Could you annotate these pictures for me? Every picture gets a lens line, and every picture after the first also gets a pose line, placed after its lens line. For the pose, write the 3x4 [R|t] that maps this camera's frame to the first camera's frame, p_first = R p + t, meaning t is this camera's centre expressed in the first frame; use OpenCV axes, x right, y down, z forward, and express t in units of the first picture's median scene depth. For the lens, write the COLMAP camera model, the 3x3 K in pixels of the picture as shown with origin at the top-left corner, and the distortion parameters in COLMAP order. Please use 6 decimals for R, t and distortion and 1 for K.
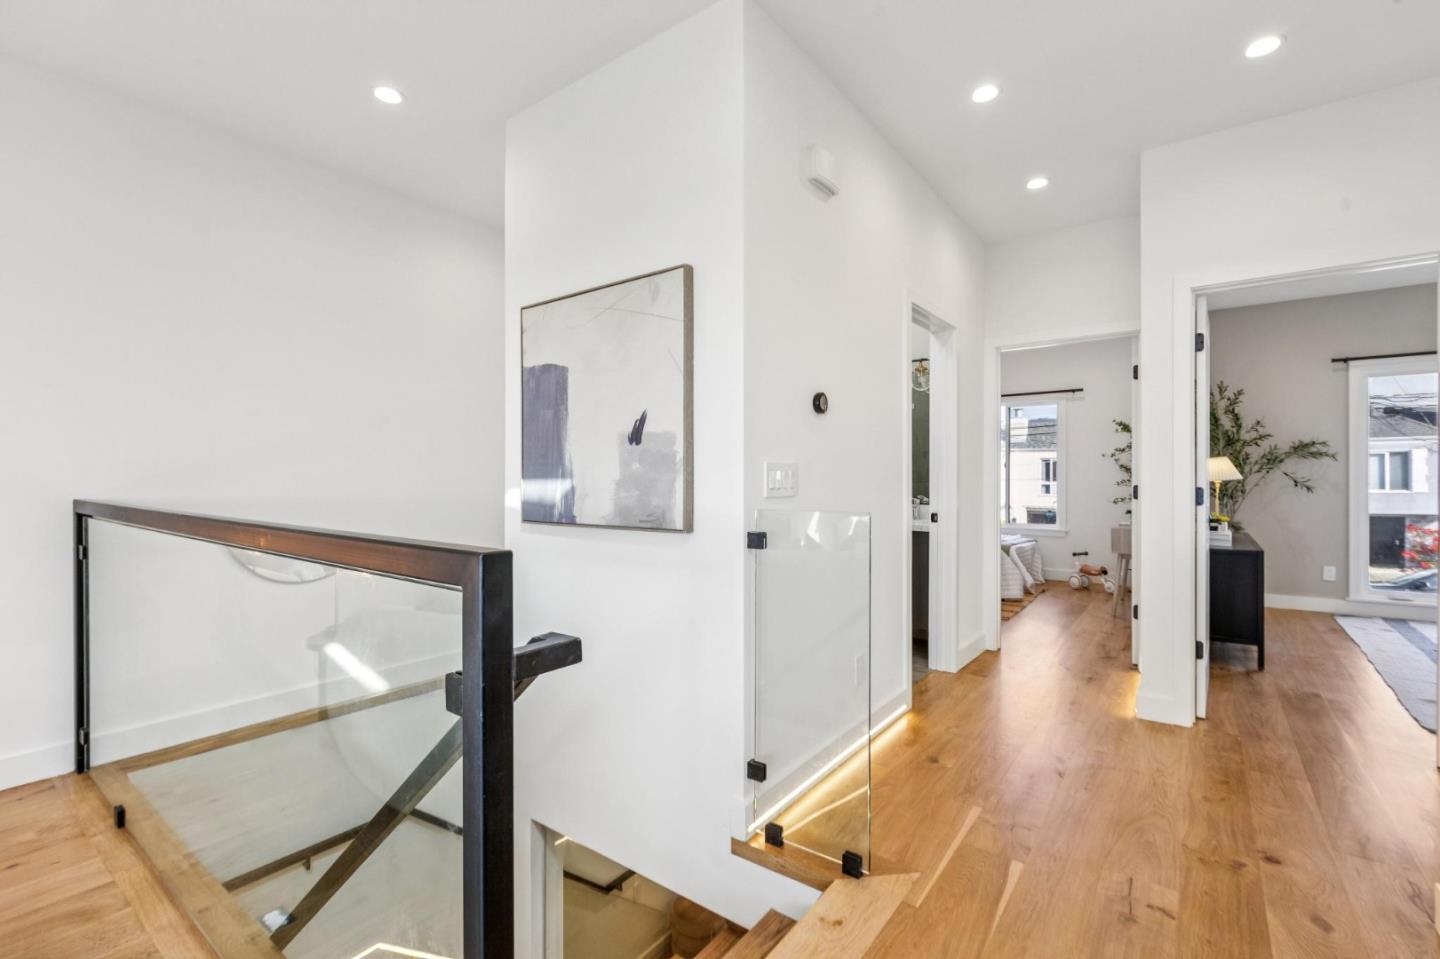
lens RADIAL K [[641.8, 0, 718.5], [0, 641.8, 474.4], [0, 0, 1]] dist [0.008147, -0.000867]
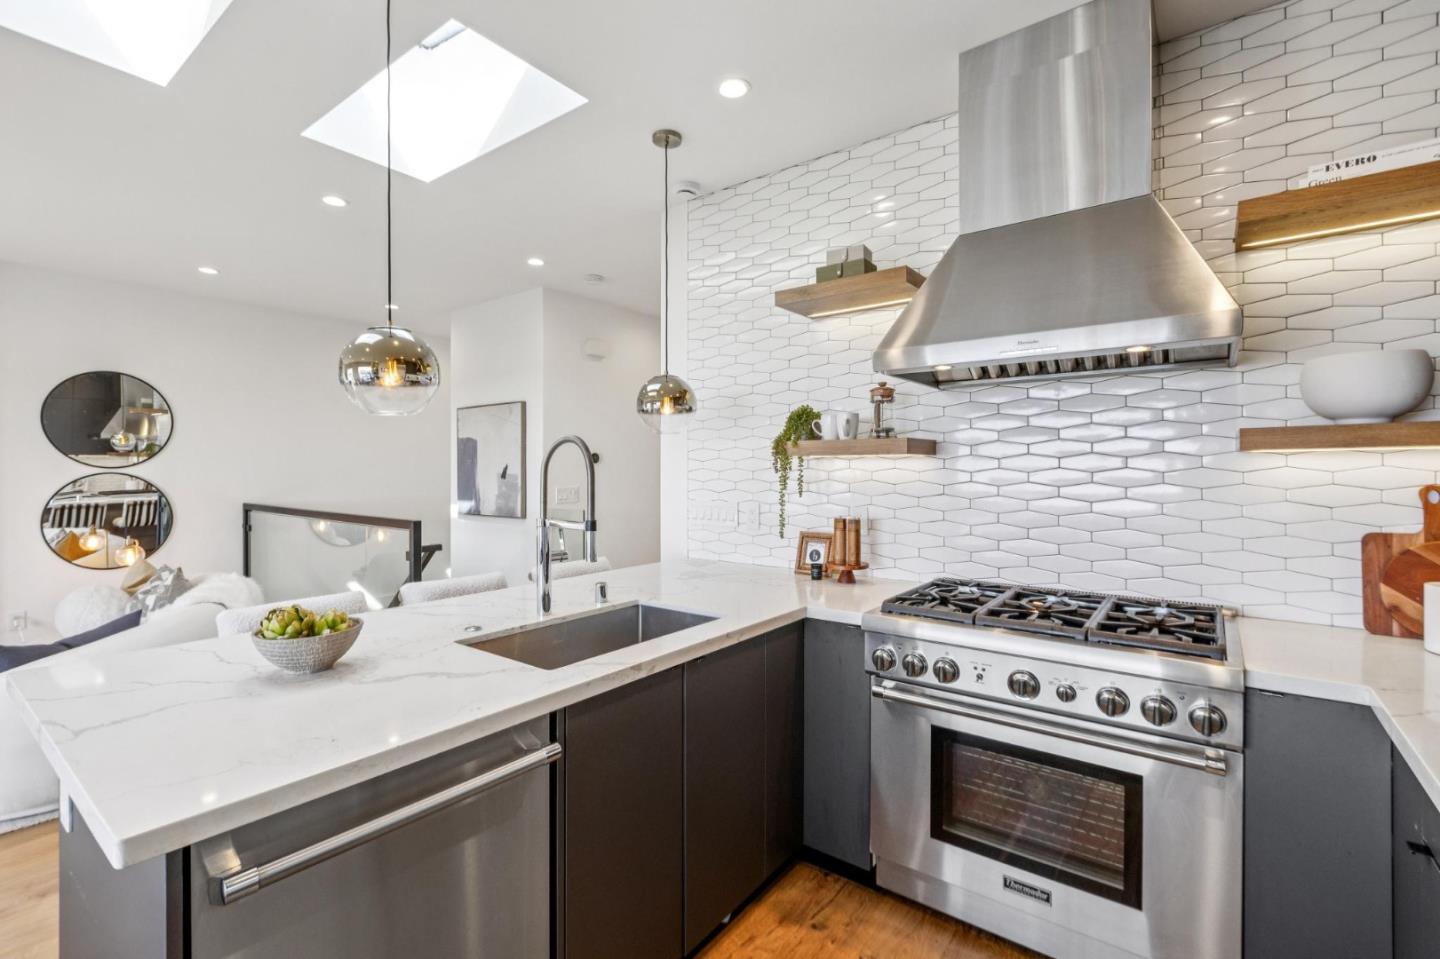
lens RADIAL K [[641.8, 0, 721.3], [0, 641.8, 467.4], [0, 0, 1]] dist [0.008147, -0.000867]
pose [[0.999976, -0.000262, -0.006931, 0.389819], [0.000257, 1.000000, -0.000690, -0.051547], [0.006932, 0.000688, 0.999976, -0.739286]]
